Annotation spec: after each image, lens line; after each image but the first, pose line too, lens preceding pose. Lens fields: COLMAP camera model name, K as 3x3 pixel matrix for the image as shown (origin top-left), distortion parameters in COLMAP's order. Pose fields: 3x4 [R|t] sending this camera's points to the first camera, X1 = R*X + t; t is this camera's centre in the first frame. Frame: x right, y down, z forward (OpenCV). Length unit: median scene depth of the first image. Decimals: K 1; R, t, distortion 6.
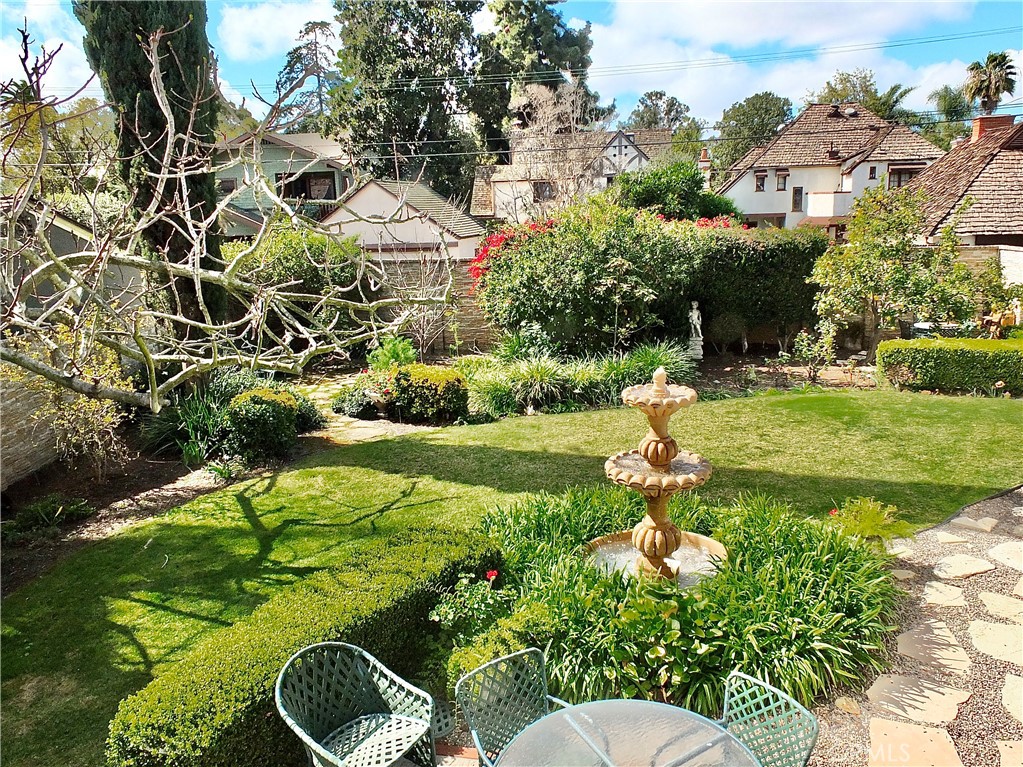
lens RADIAL K [[848.1, 0, 511.3], [0, 848.1, 382.0], [0, 0, 1]] dist [-0.006828, -0.006407]
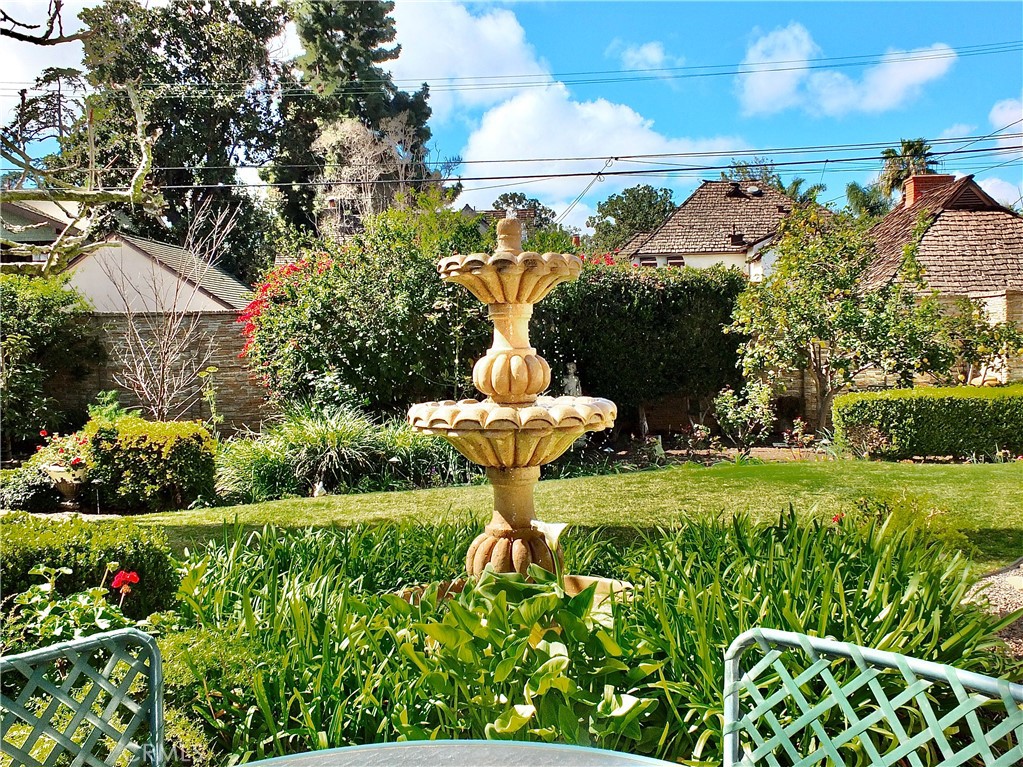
lens RADIAL K [[1075.9, 0, 512.5], [0, 1075.9, 383.5], [0, 0, 1]] dist [0.019580, 0.000000]
pose [[0.987493, 0.001152, 0.157656, 0.030122], [0.028682, 0.981973, -0.186830, 0.086821], [-0.155030, 0.189015, 0.969659, 0.158322]]
